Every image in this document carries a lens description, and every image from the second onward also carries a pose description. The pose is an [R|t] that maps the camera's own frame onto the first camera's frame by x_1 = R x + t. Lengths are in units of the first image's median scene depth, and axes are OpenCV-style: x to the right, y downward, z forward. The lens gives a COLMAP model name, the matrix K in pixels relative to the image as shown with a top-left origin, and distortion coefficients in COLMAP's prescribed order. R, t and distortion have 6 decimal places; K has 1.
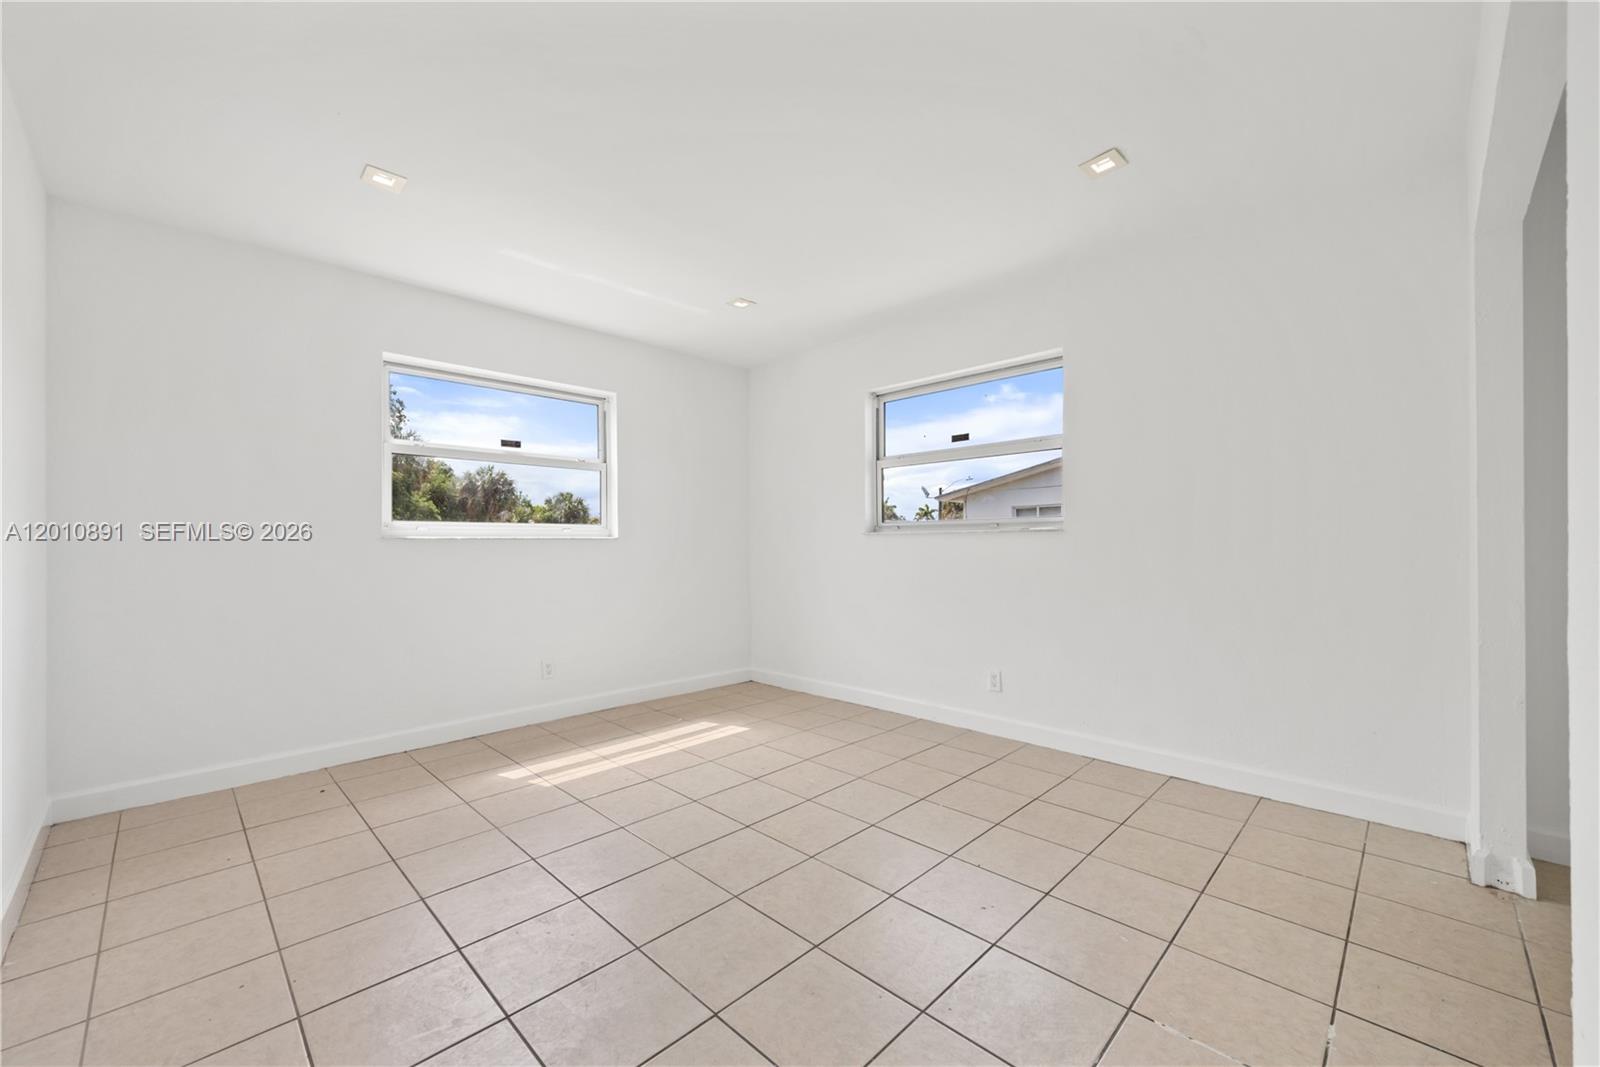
lens RADIAL K [[645.7, 0, 814.7], [0, 645.7, 535.1], [0, 0, 1]] dist [-0.001794, 0.000285]
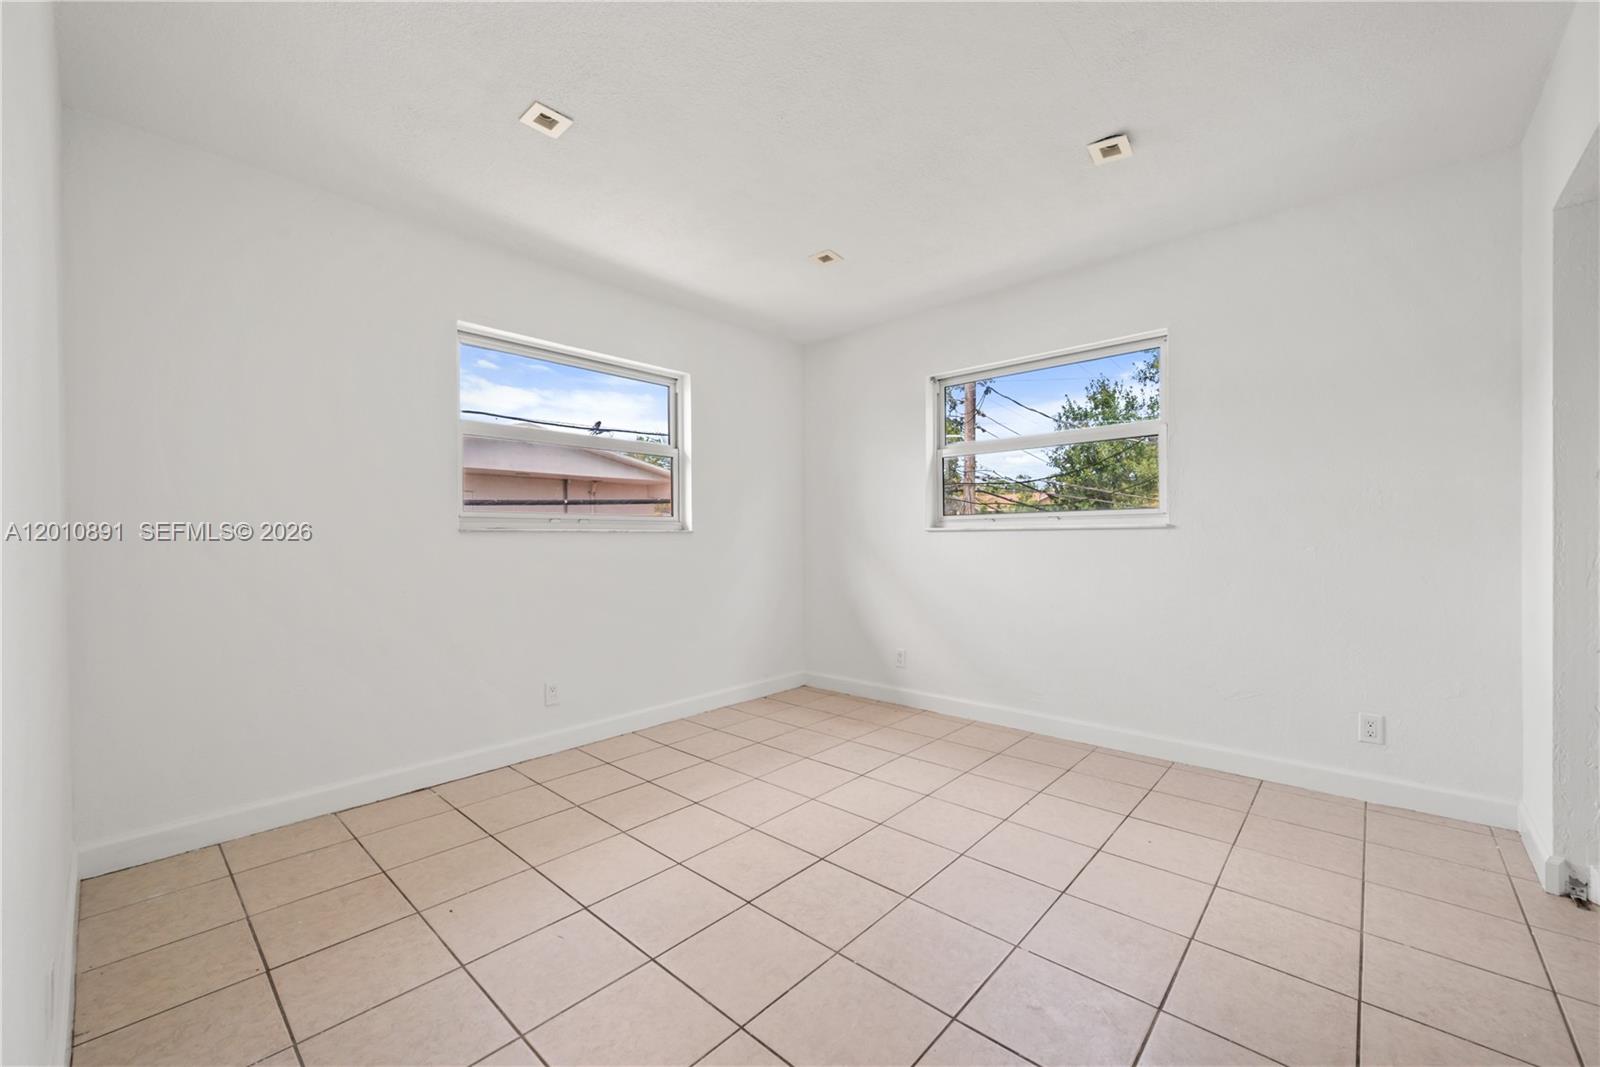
lens RADIAL K [[645.7, 0, 794.8], [0, 645.7, 539.3], [0, 0, 1]] dist [-0.001794, 0.000285]
pose [[0.999324, -0.004283, 0.036509, -0.227436], [0.003786, 0.999900, 0.013658, 0.003723], [-0.036564, -0.013511, 0.999240, 0.096368]]
